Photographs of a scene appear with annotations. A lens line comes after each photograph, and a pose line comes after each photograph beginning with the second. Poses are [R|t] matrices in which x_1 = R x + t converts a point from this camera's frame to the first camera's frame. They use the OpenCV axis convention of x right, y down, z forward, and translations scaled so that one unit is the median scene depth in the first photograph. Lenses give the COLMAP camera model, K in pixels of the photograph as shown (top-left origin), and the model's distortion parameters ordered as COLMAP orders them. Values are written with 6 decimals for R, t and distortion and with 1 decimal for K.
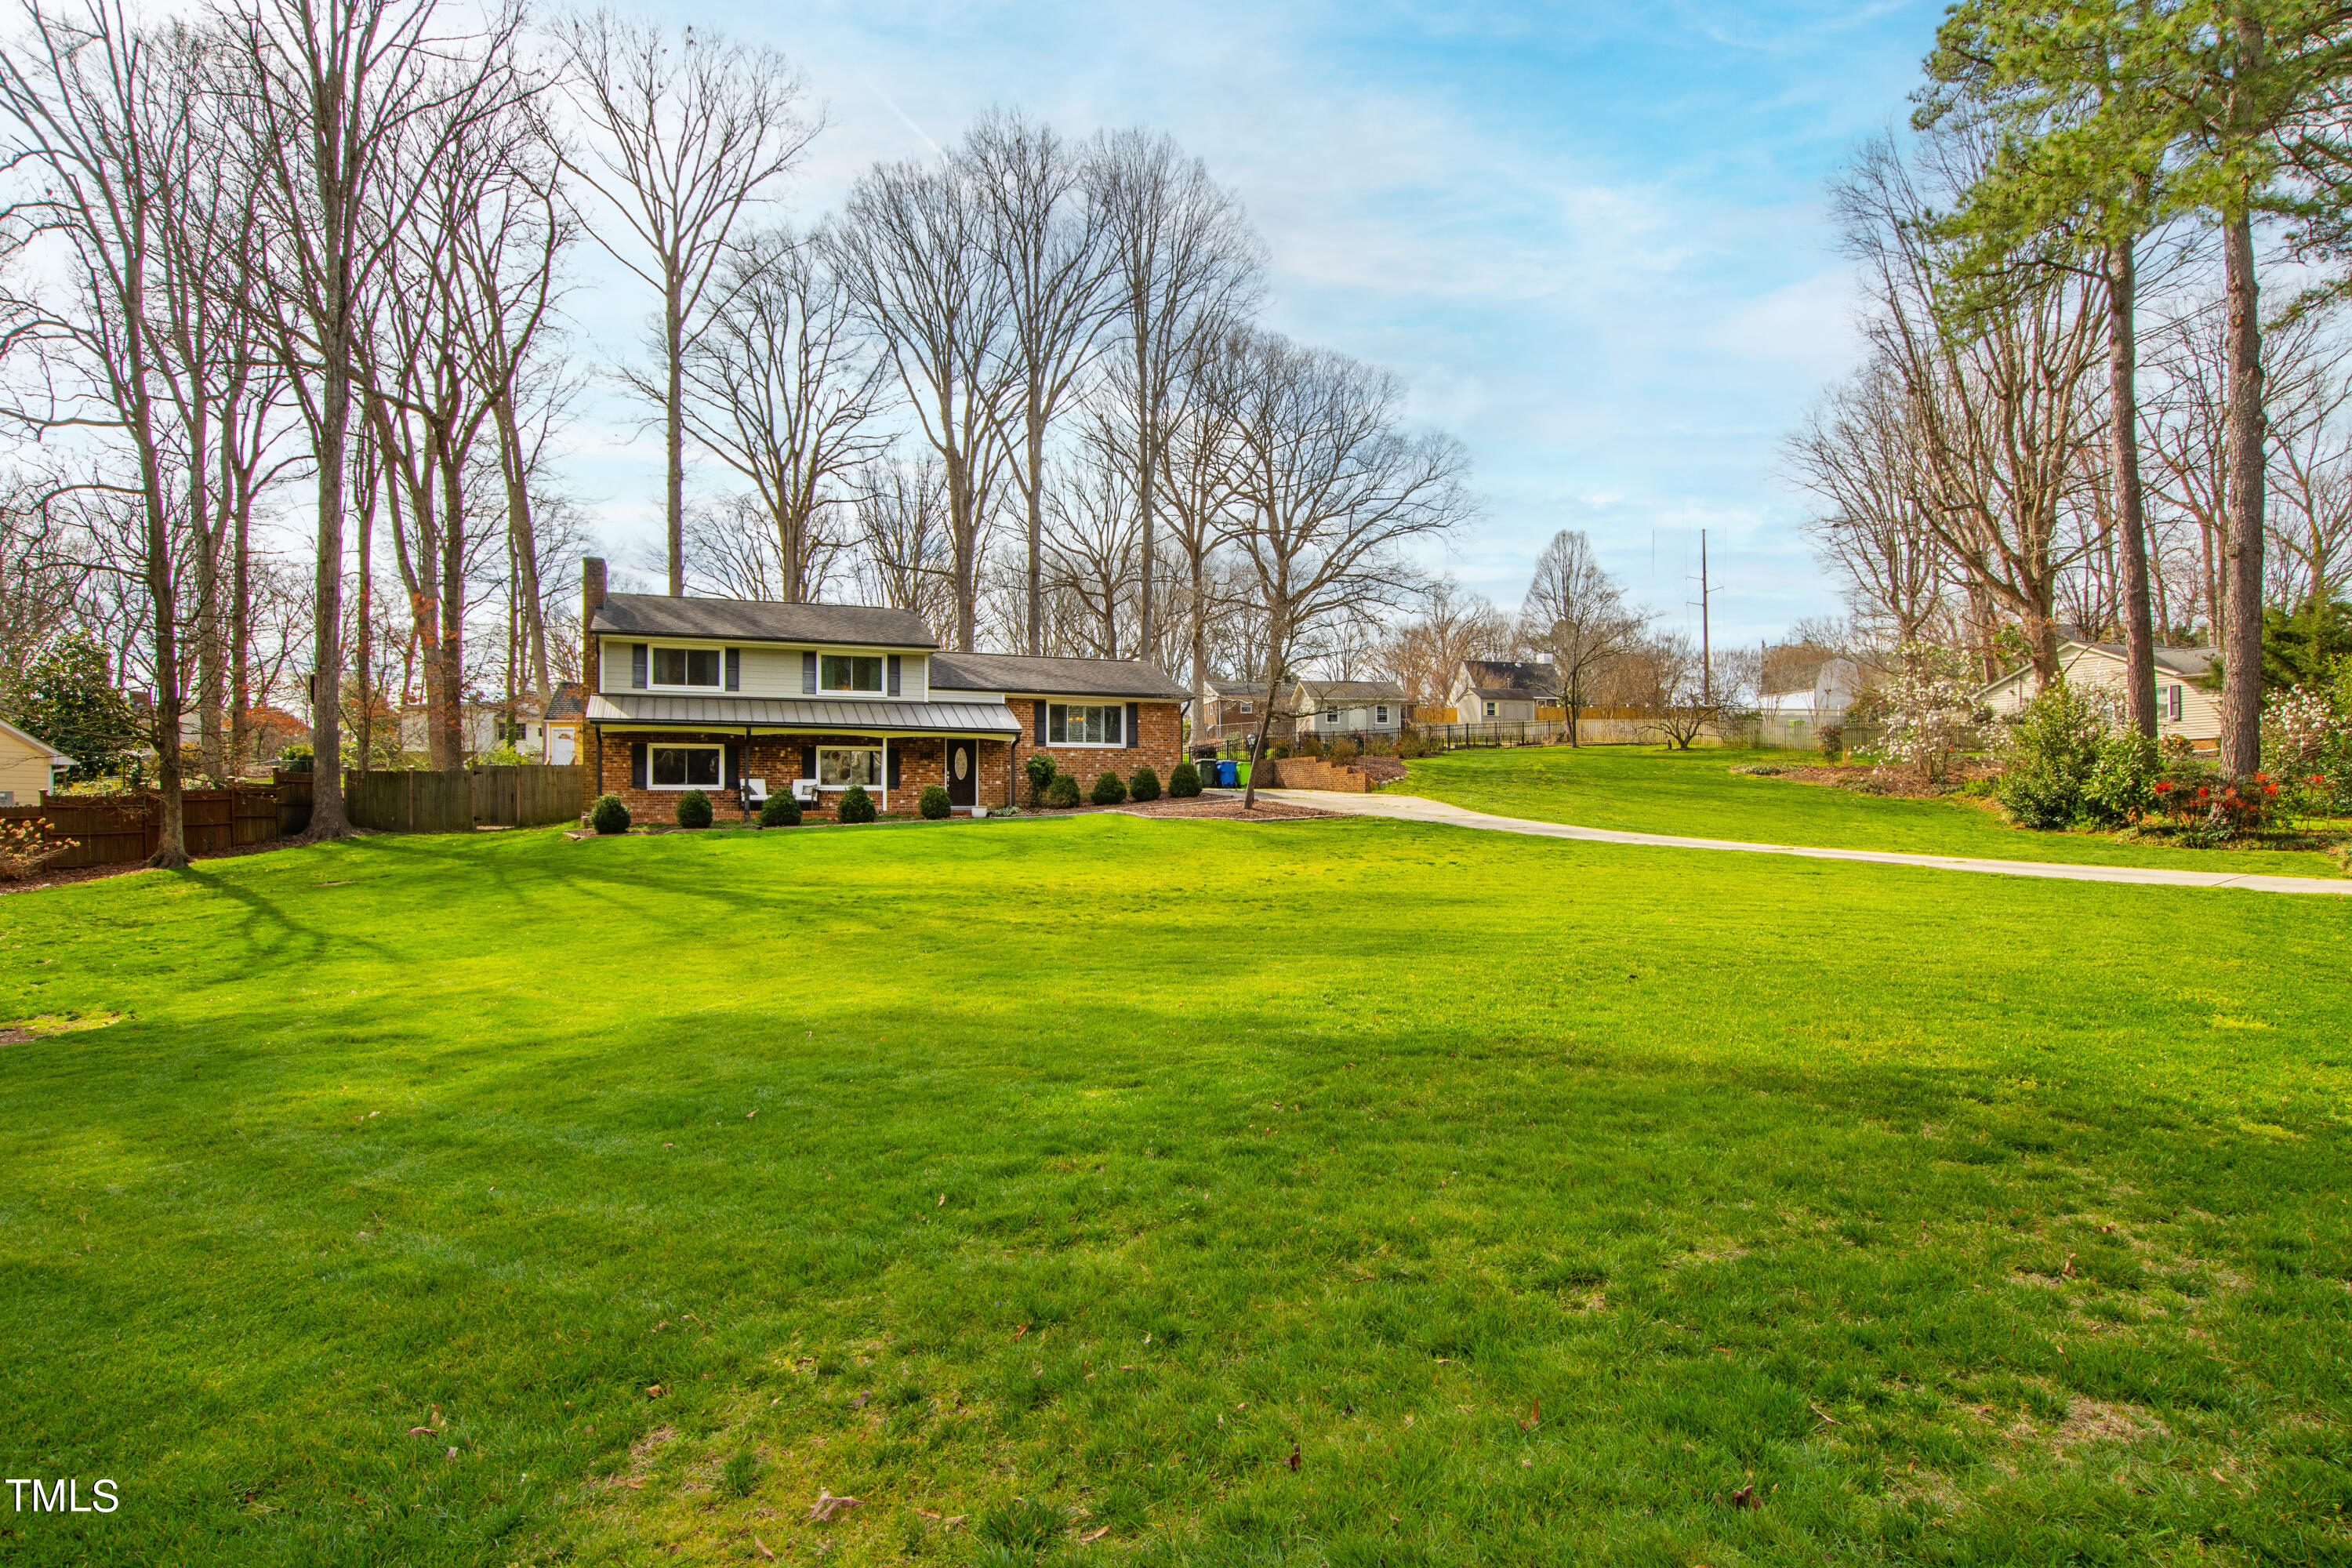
lens RADIAL K [[1335.9, 0, 1097.8], [0, 1335.9, 784.3], [0, 0, 1]] dist [-0.004532, -0.000554]
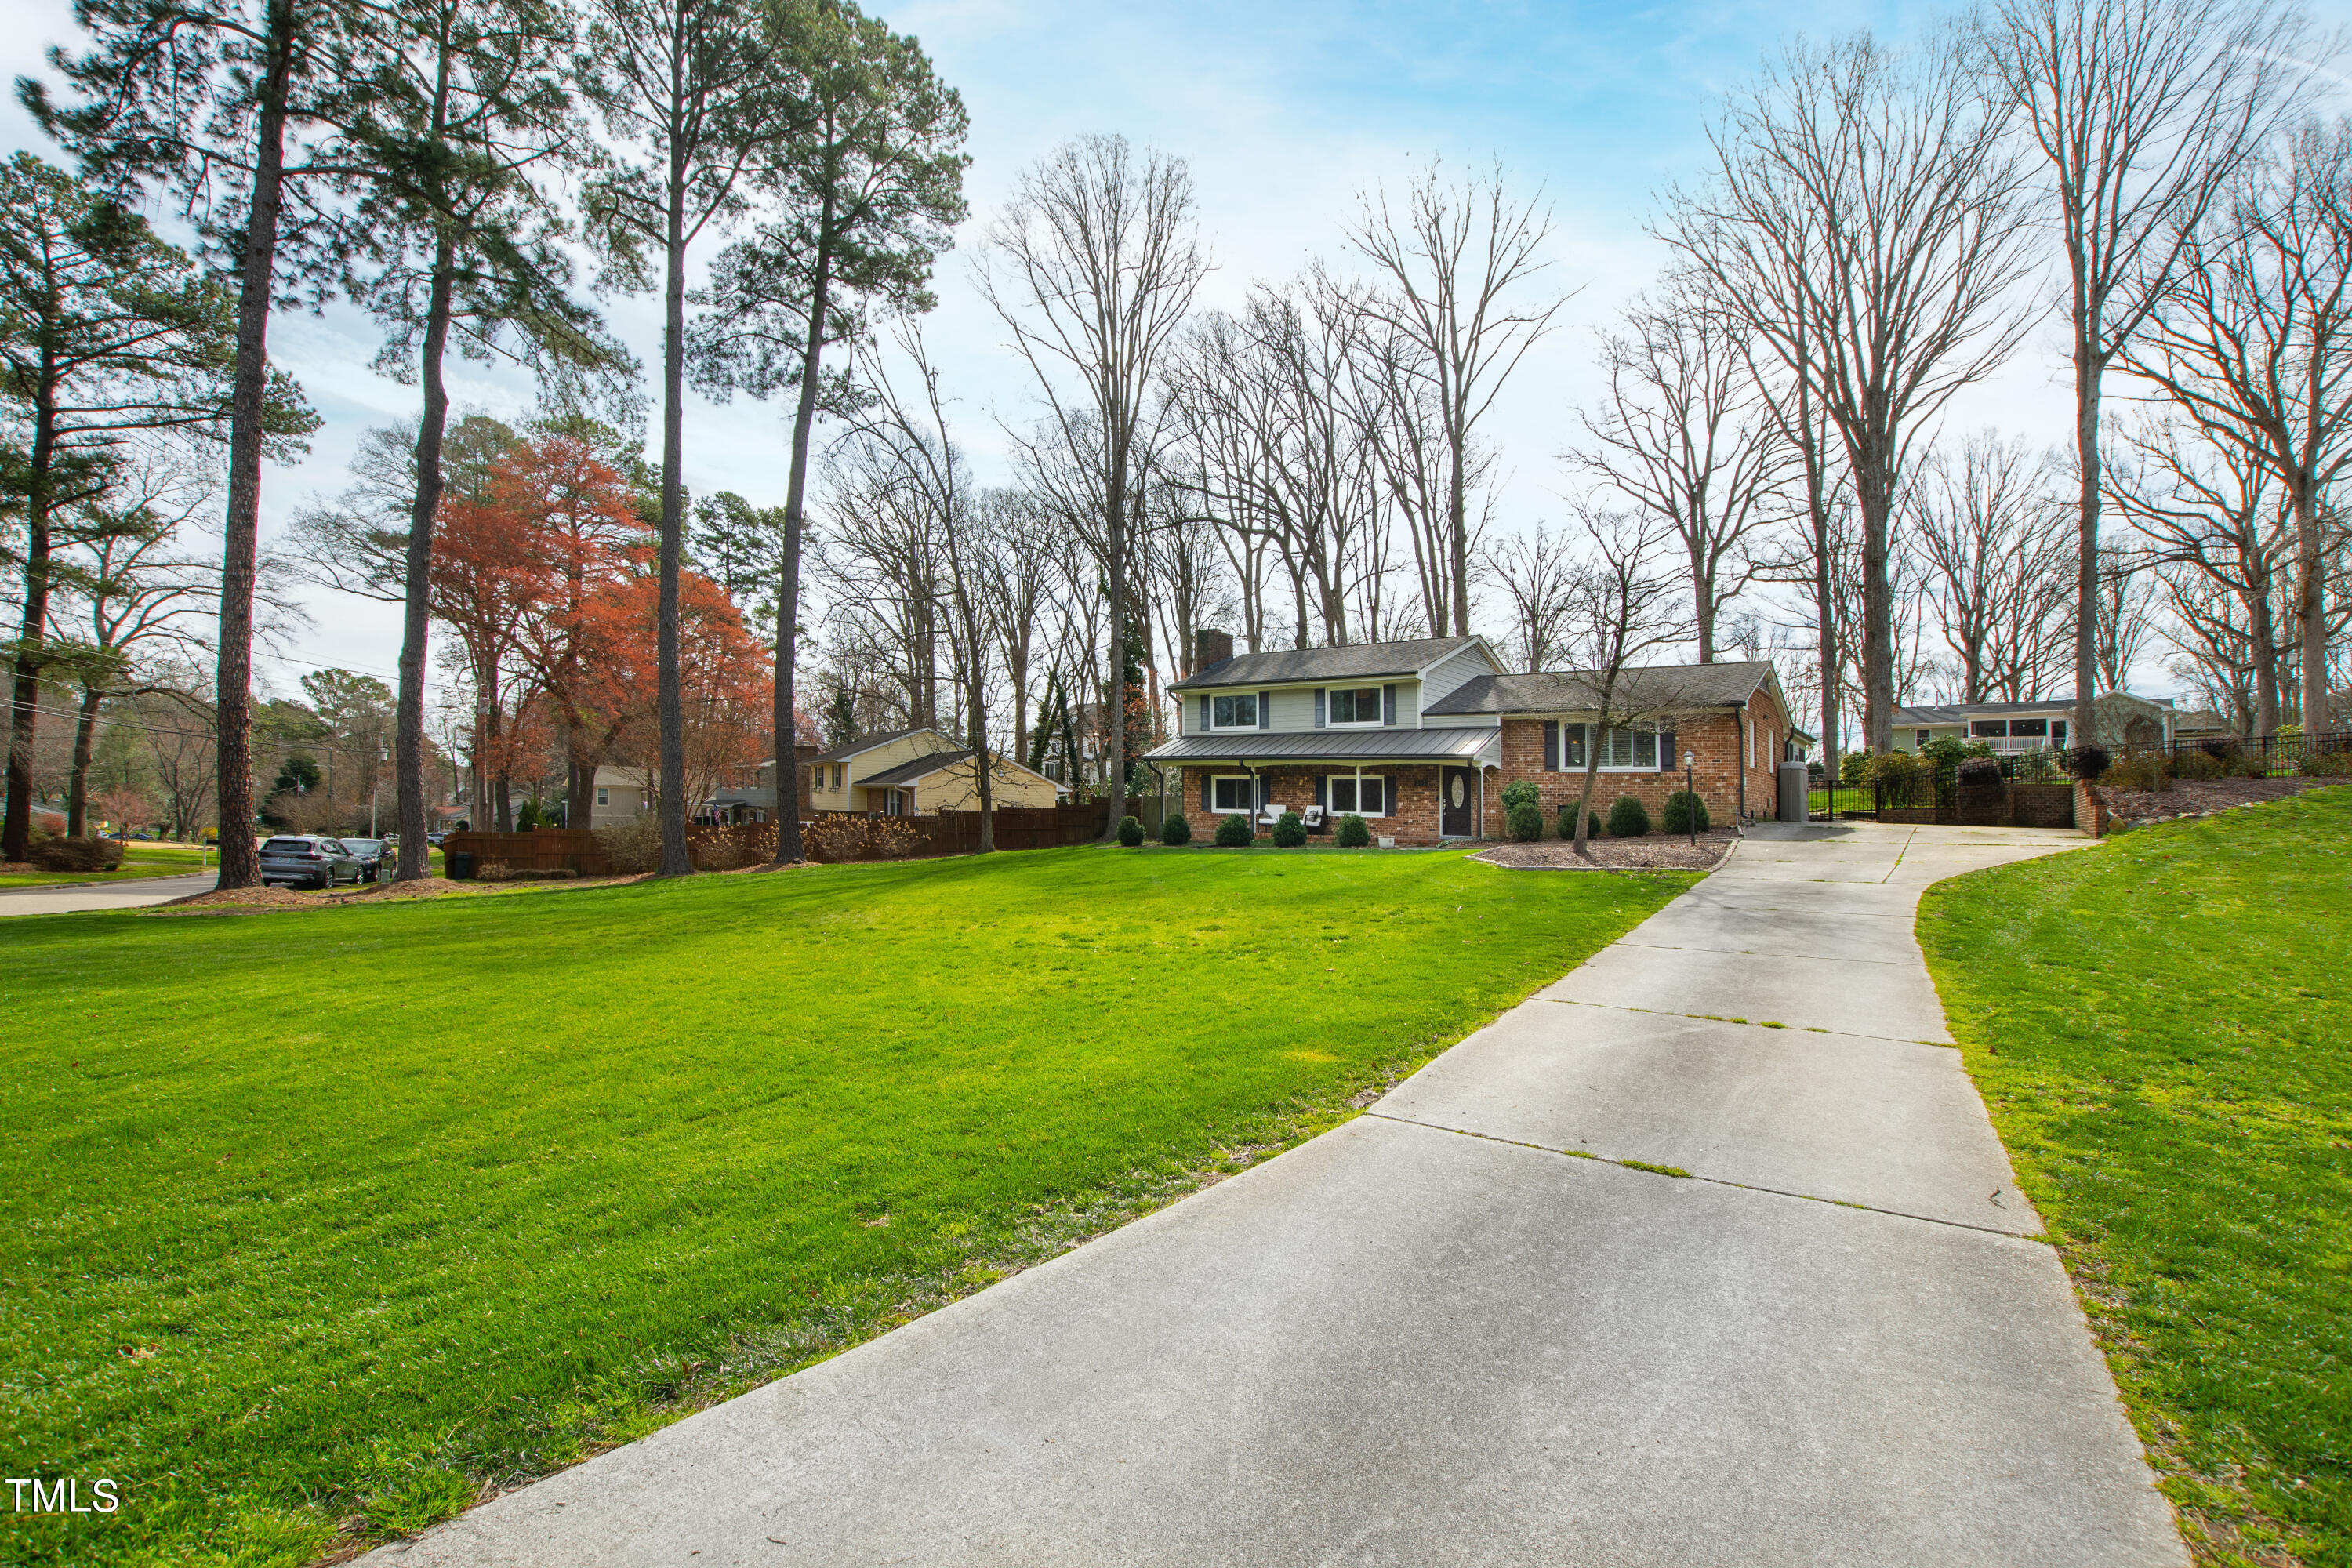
lens RADIAL K [[1039.0, 0, 1164.9], [0, 1039.0, 776.8], [0, 0, 1]] dist [0.000878, -0.000128]
pose [[0.486662, -0.014002, -0.873478, 0.443411], [-0.016381, 0.999549, -0.025149, -0.003902], [0.873436, 0.026548, 0.486214, 0.462037]]
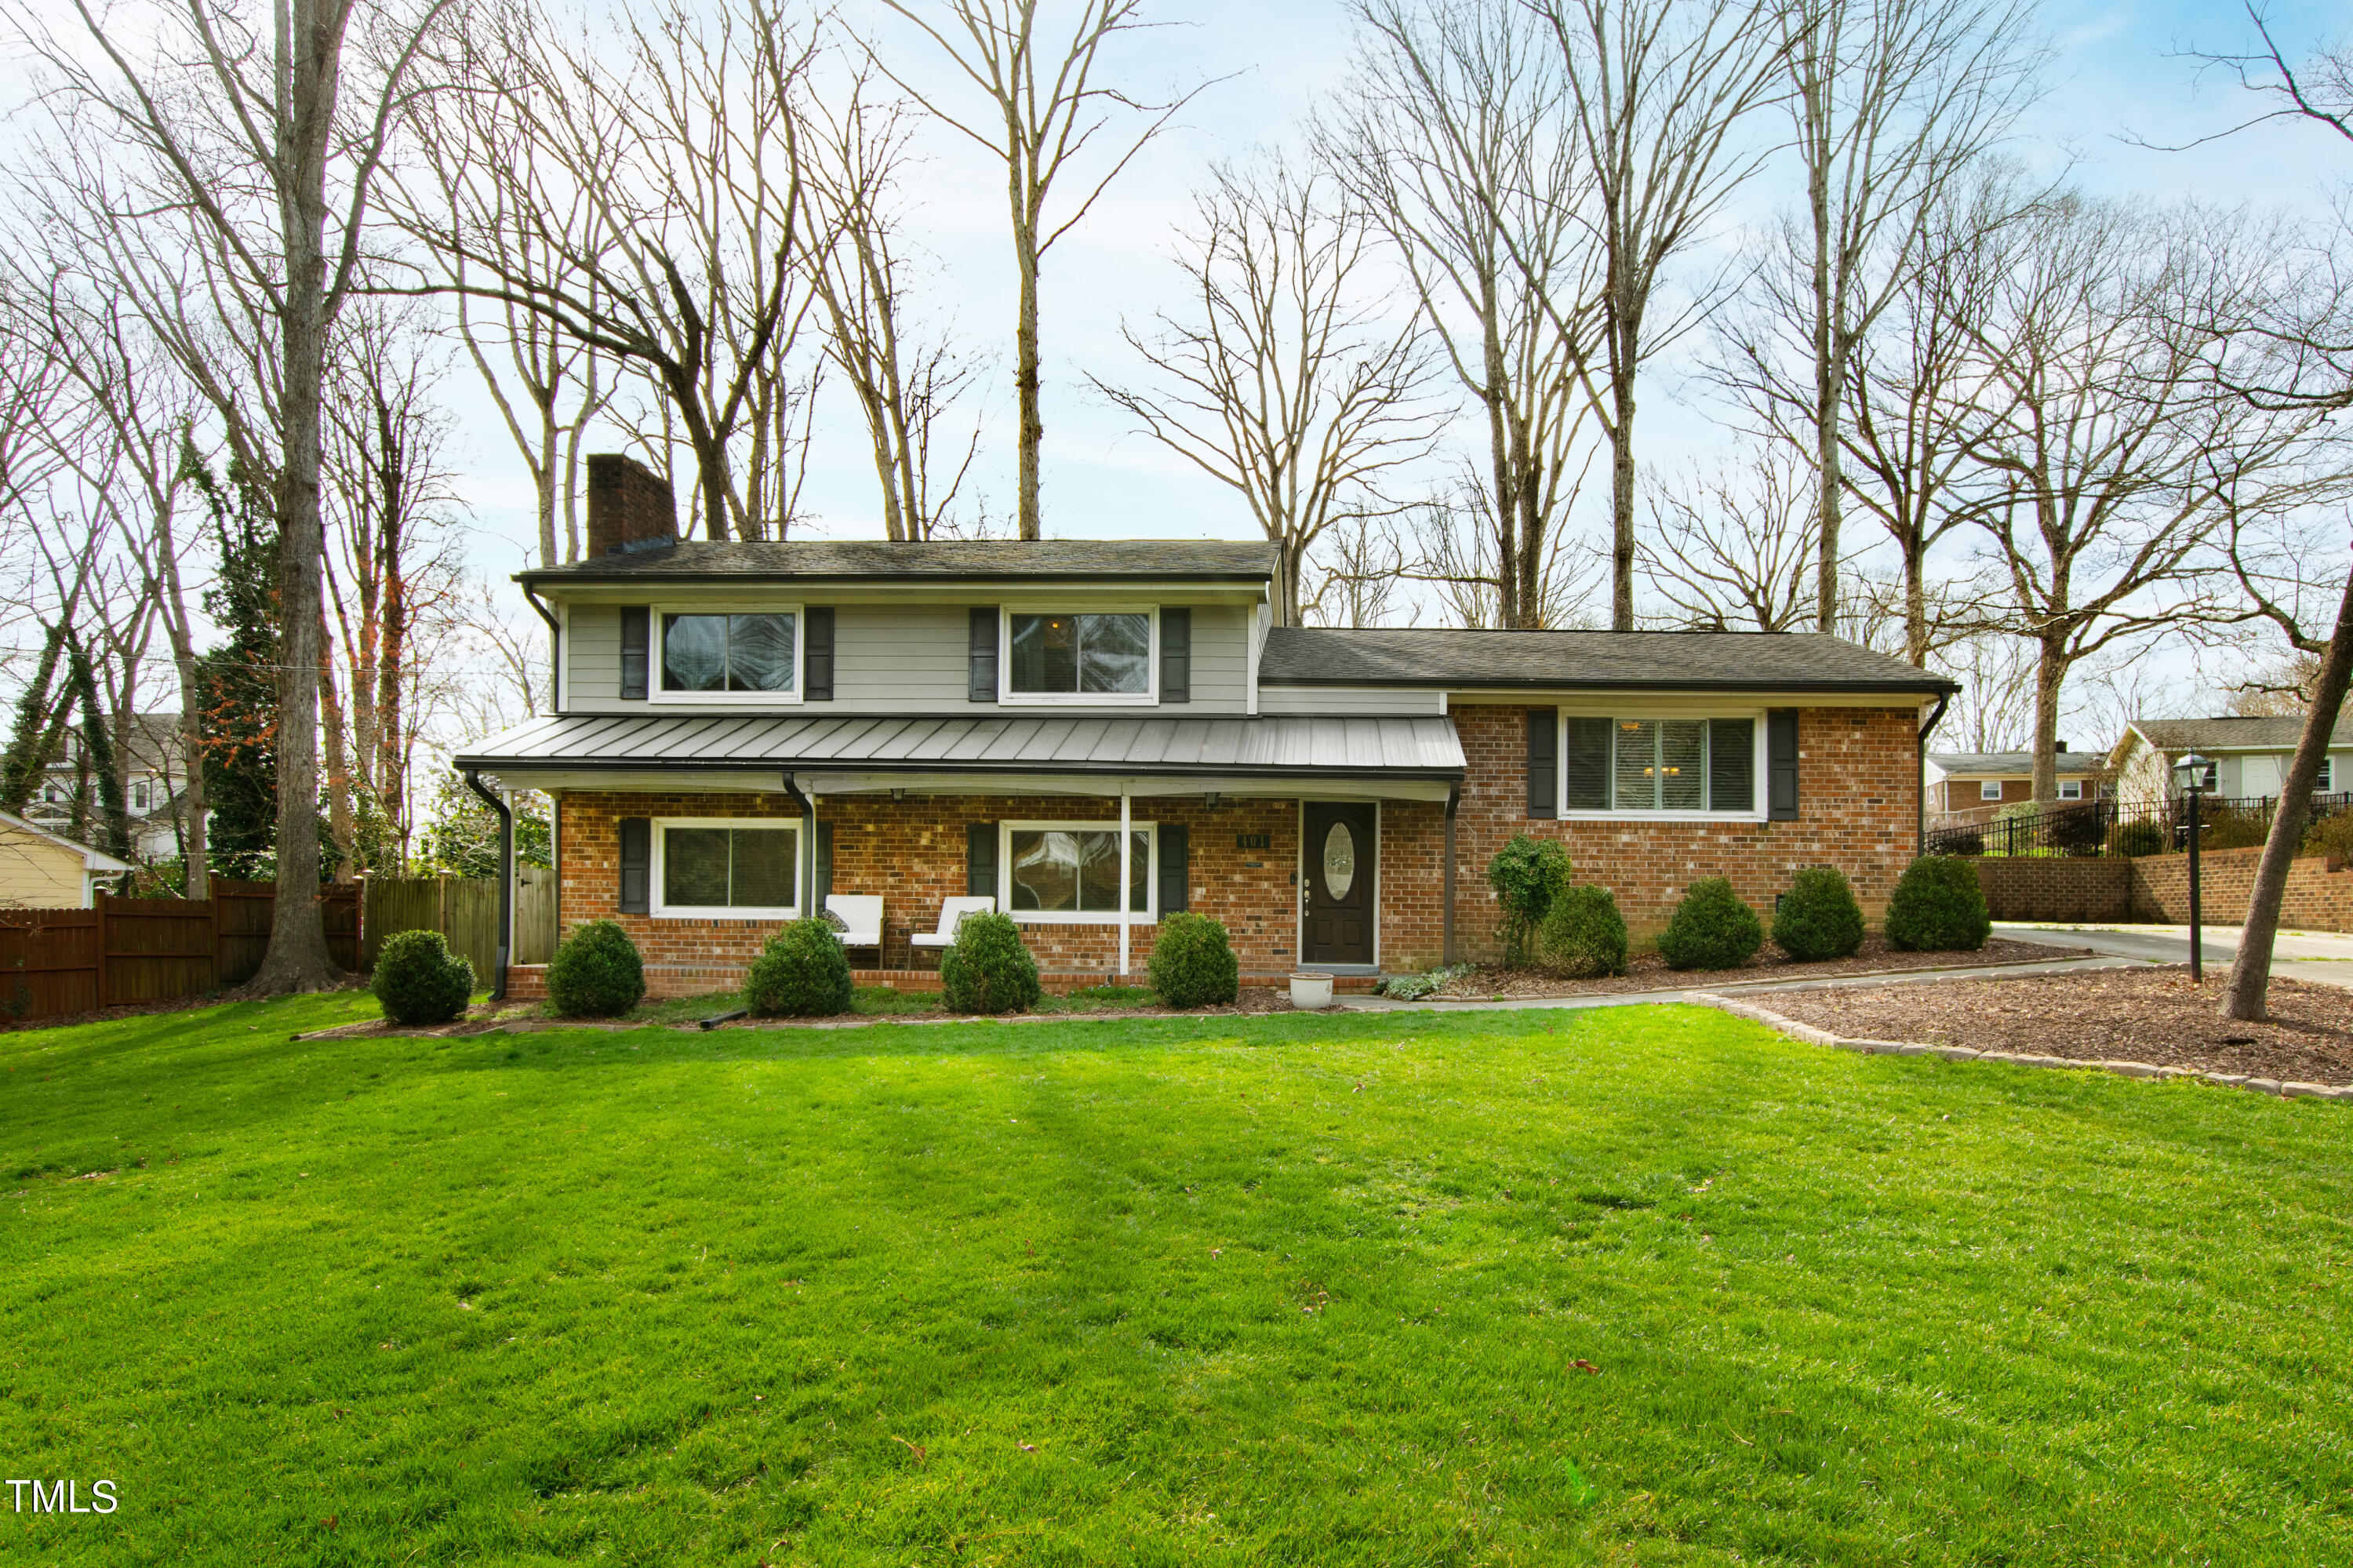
lens RADIAL K [[1257.4, 0, 1259.4], [0, 1257.4, 873.2], [0, 0, 1]] dist [-0.018866, 0.001180]
pose [[0.923949, -0.003599, -0.382499, 0.025398], [-0.006431, 0.999668, -0.024940, -0.001632], [0.382462, 0.025504, 0.923619, 0.628823]]
